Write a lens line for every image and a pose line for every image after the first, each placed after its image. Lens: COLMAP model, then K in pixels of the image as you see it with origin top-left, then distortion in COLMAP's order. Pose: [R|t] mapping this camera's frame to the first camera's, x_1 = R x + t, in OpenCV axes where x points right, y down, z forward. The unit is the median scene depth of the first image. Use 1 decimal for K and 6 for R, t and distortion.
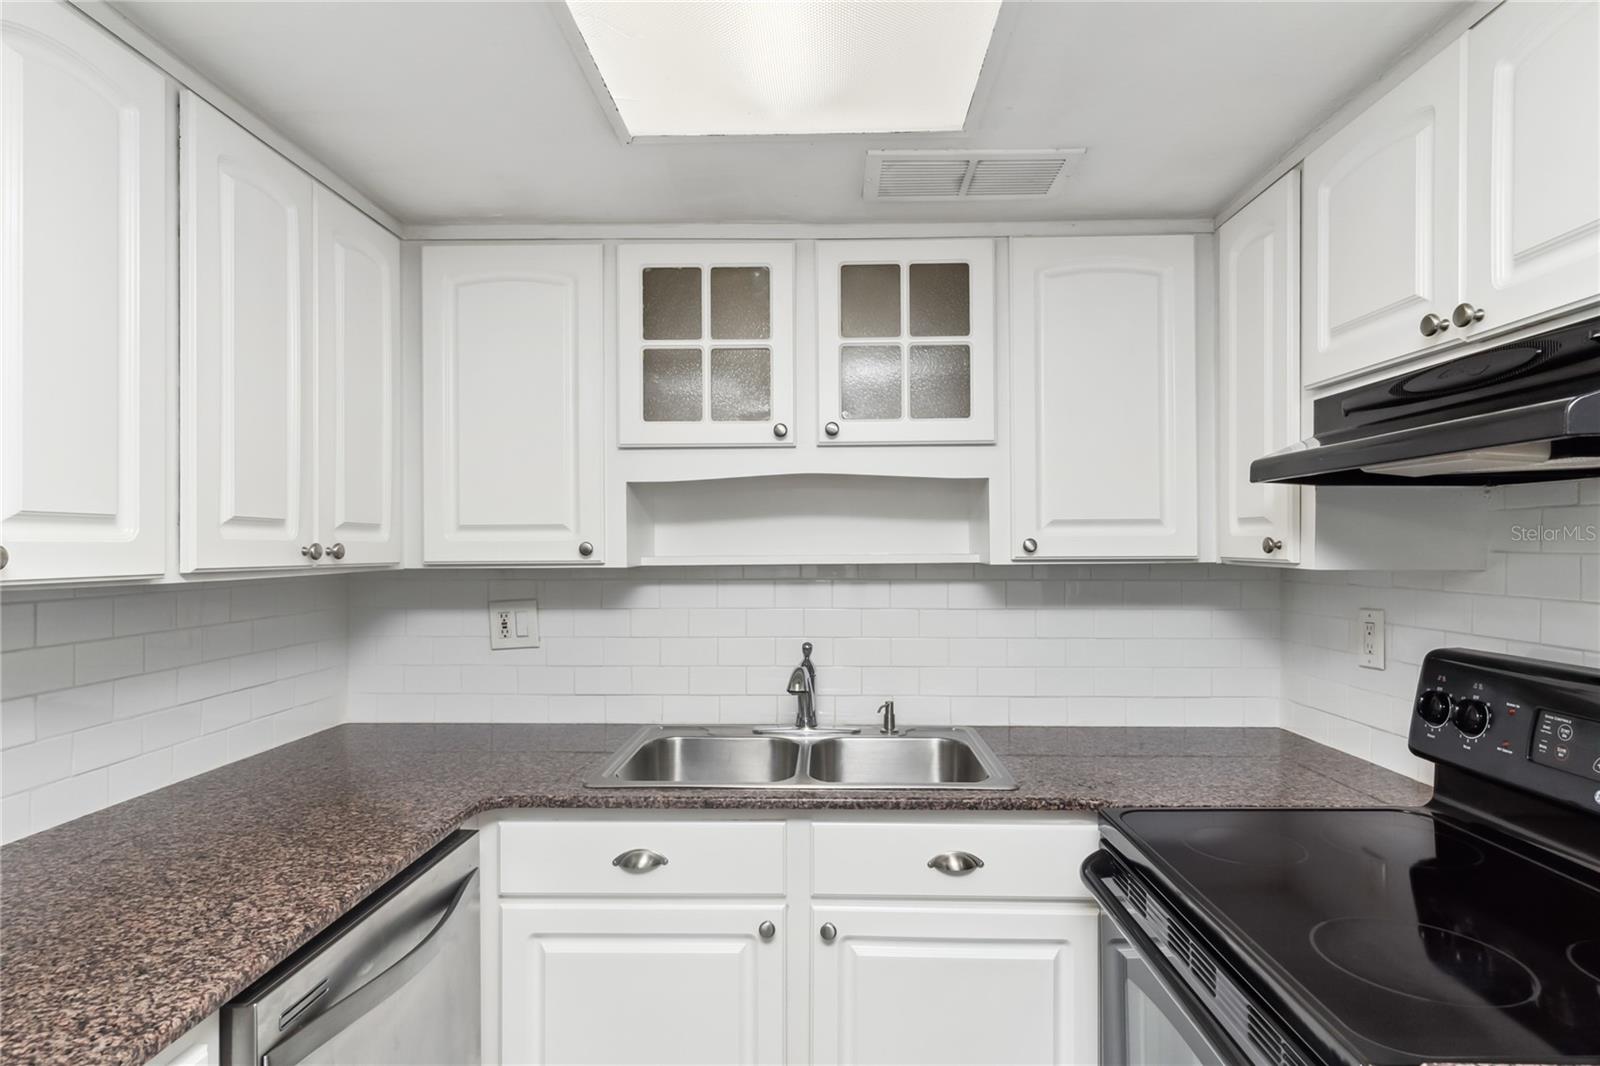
lens RADIAL K [[860.7, 0, 817.4], [0, 860.7, 541.8], [0, 0, 1]] dist [0.003202, -0.000919]
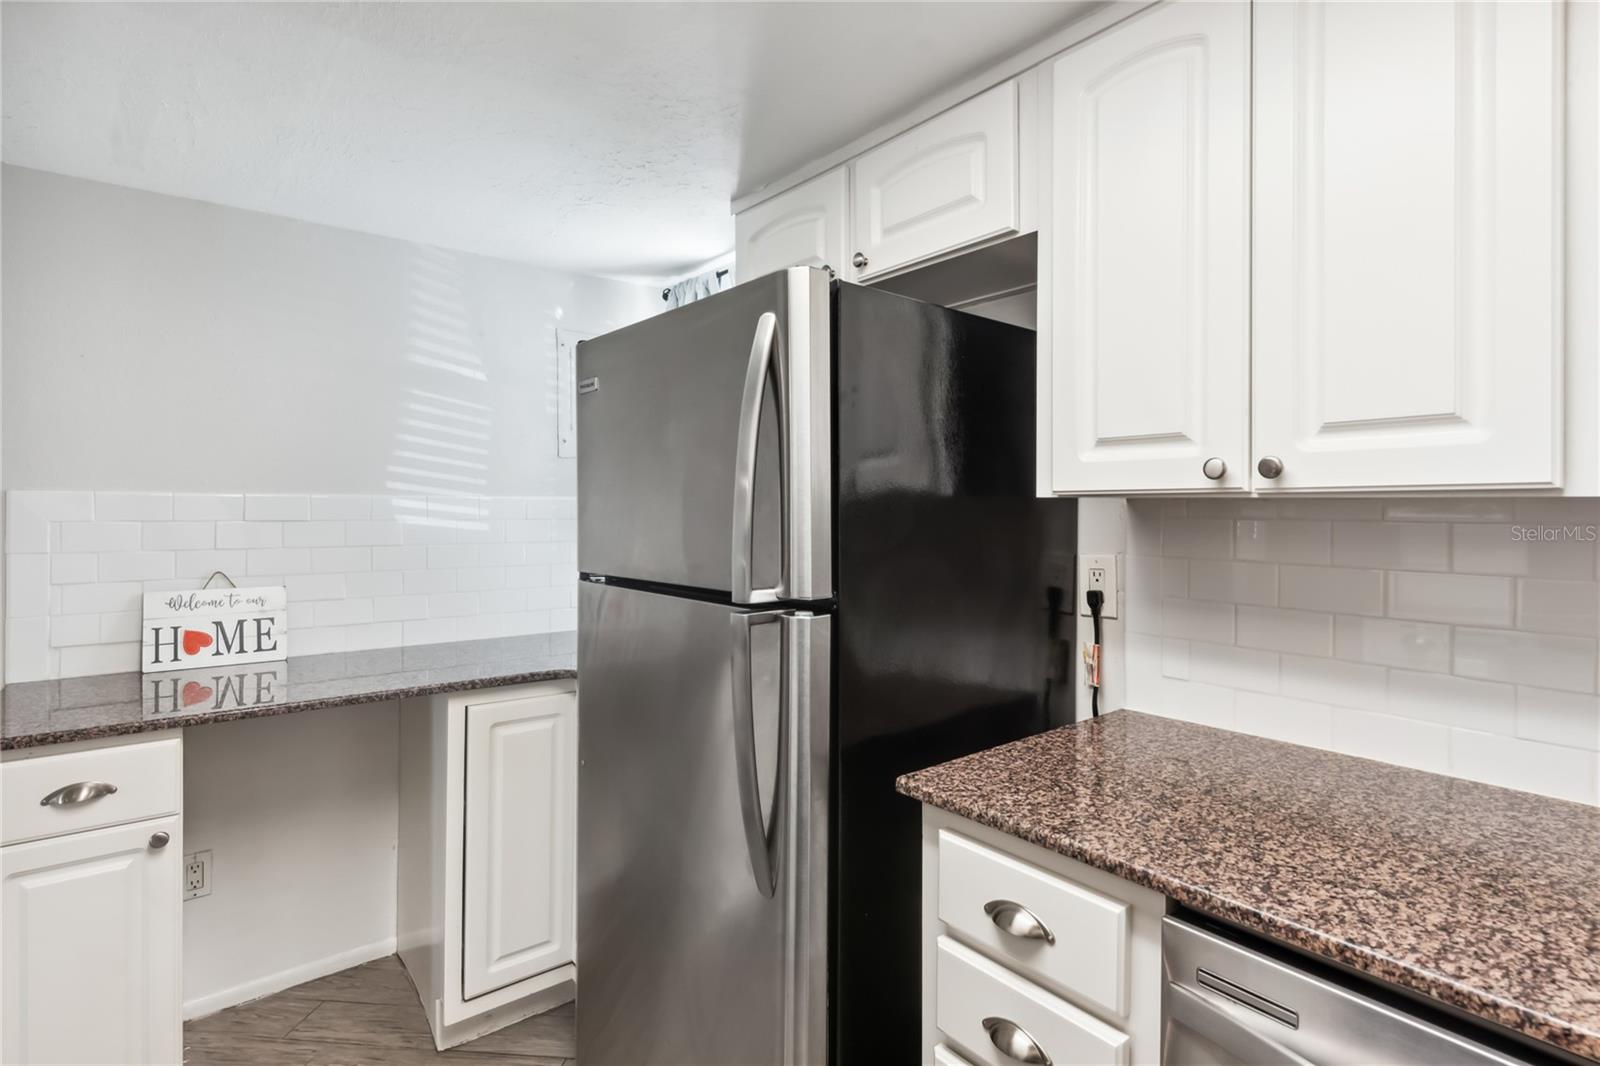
lens RADIAL K [[793.4, 0, 797.9], [0, 793.4, 521.6], [0, 0, 1]] dist [0.004080, 0.000542]
pose [[-0.769131, 0.012513, -0.638968, 0.139699], [0.005721, 0.999903, 0.012694, 0.044102], [0.639065, 0.006108, -0.769128, 0.845106]]
